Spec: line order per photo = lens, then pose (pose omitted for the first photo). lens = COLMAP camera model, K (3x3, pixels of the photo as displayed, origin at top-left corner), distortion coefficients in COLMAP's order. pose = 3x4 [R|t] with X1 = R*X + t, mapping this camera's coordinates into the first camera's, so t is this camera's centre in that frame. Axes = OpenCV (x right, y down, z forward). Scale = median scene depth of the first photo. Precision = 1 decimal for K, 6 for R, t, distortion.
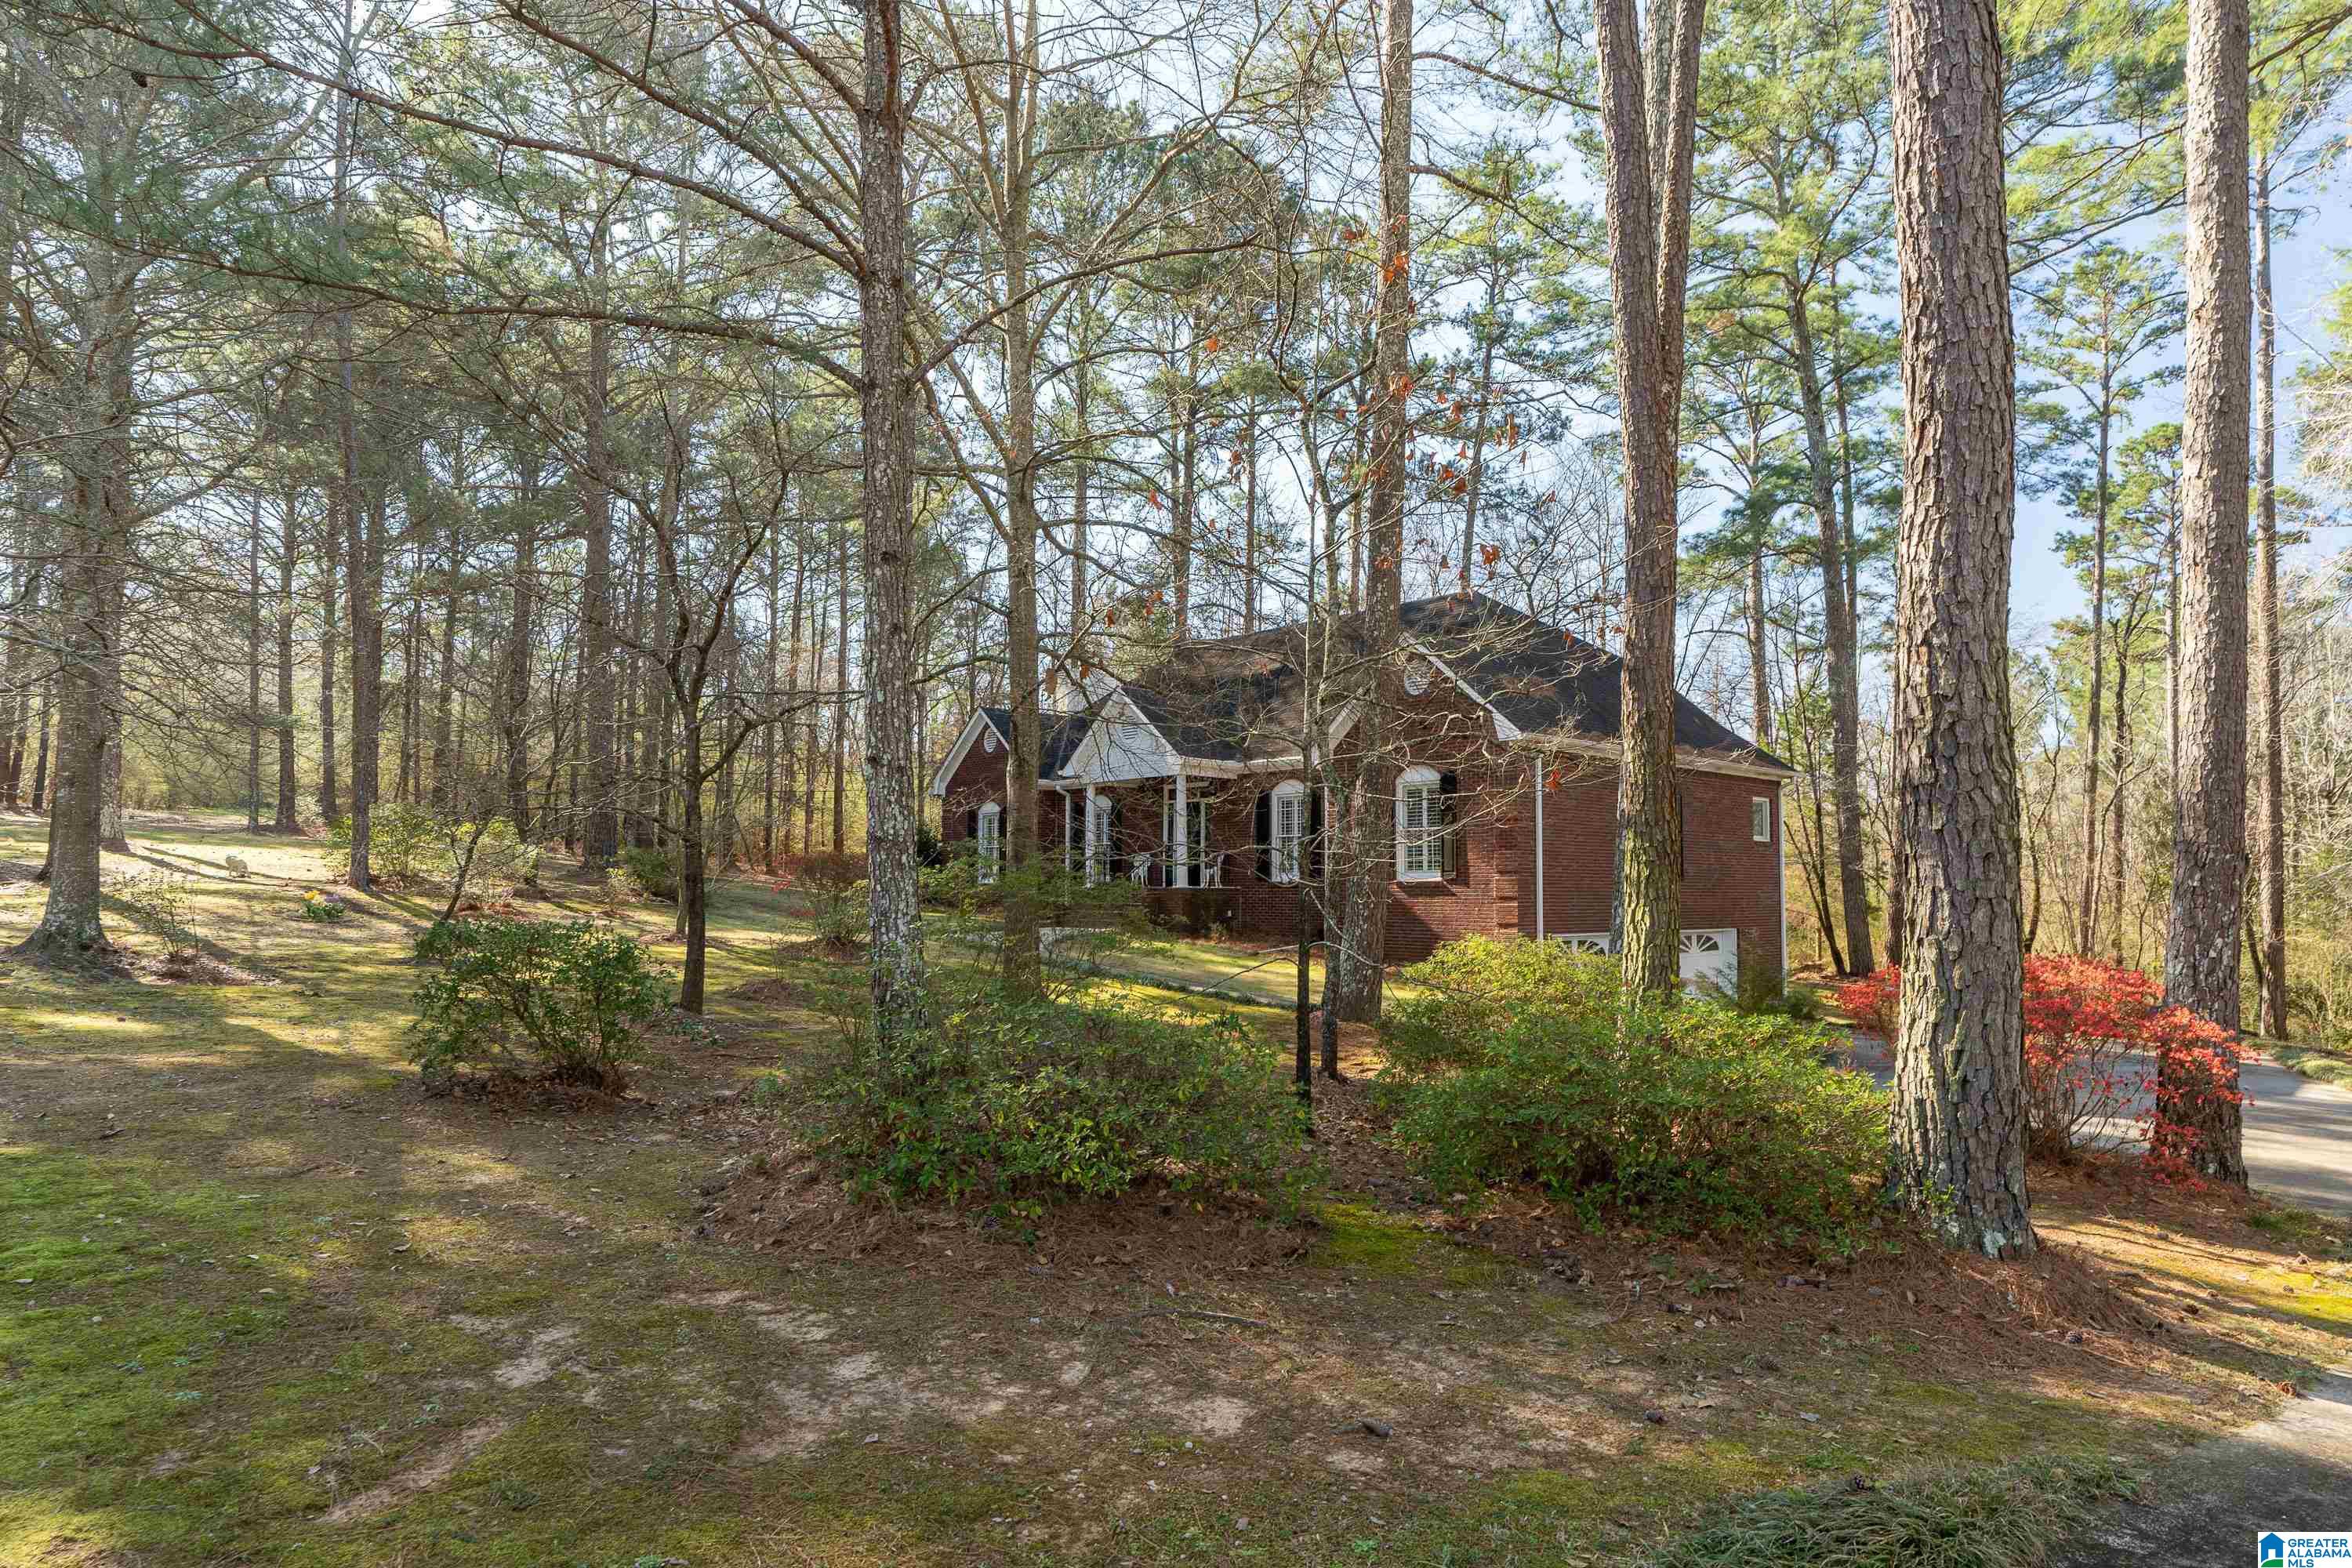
lens RADIAL K [[1375.7, 0, 1168.0], [0, 1375.7, 855.0], [0, 0, 1]] dist [-0.003347, -0.001403]
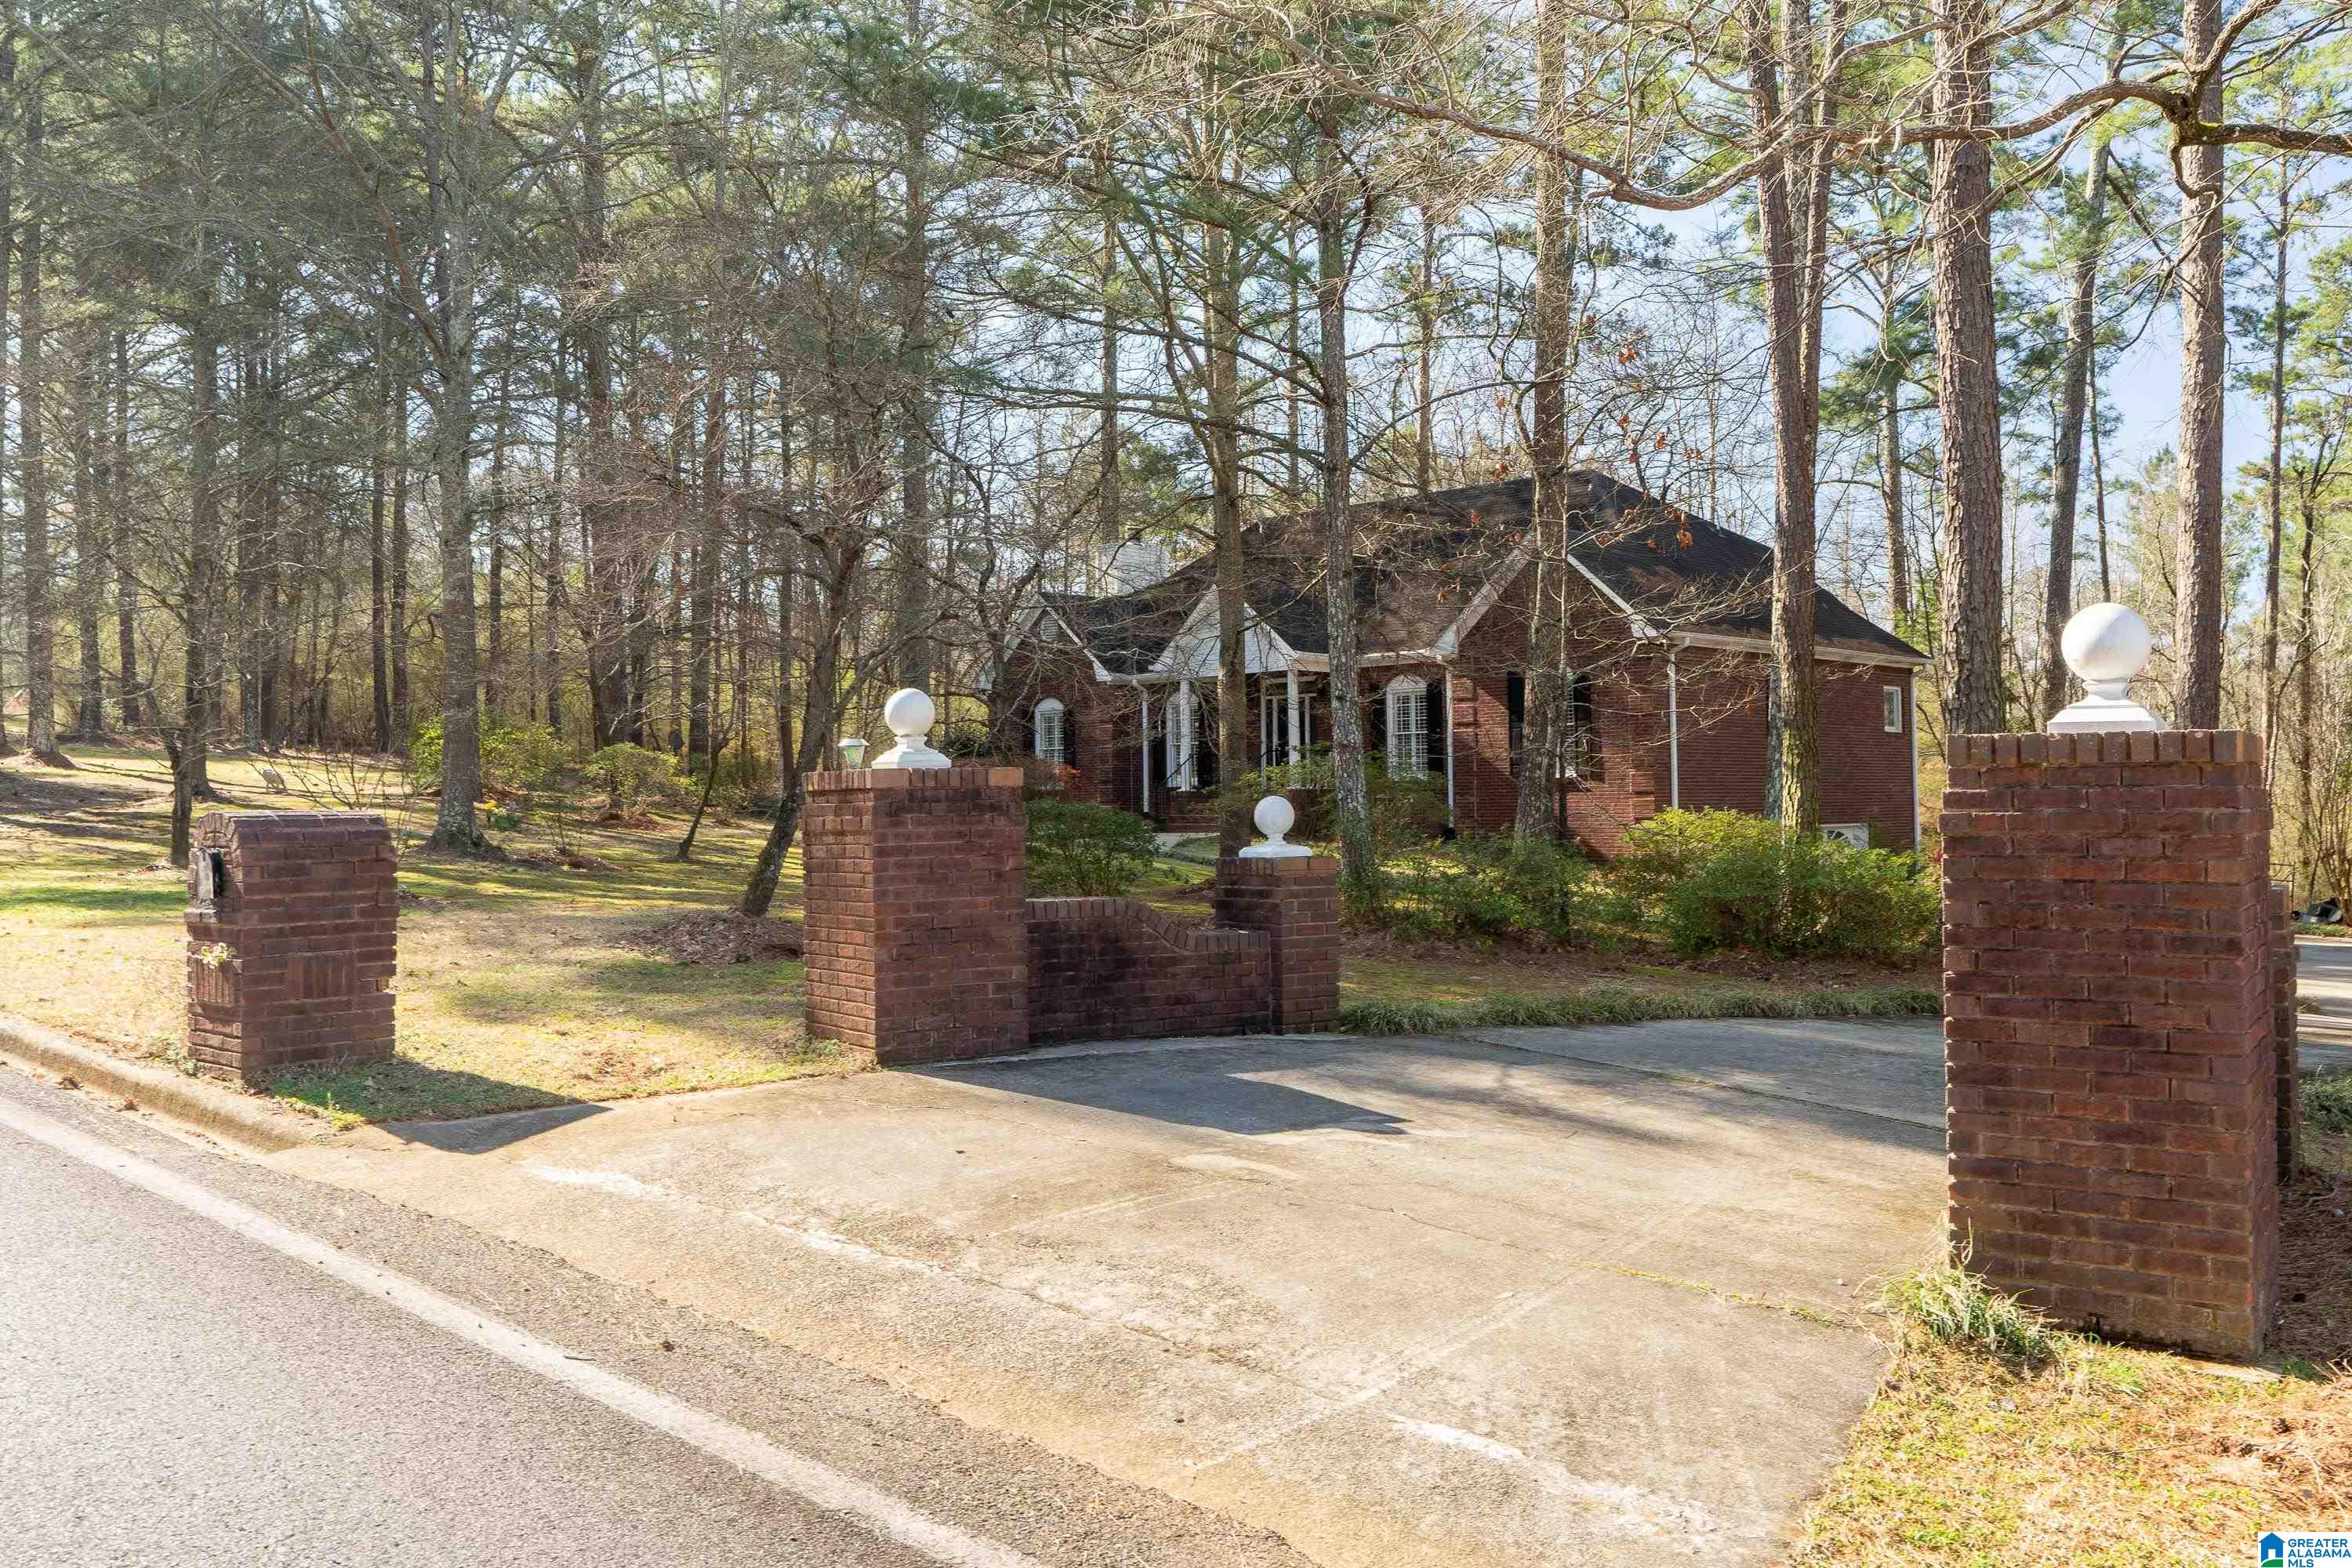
lens RADIAL K [[1967.1, 0, 1176.1], [0, 1967.1, 781.4], [0, 0, 1]] dist [-0.003831, 0.007036]
pose [[0.998689, -0.014459, 0.049096, -0.123470], [0.013797, 0.999810, 0.013792, -0.000982], [-0.049286, -0.013097, 0.998699, -0.315005]]
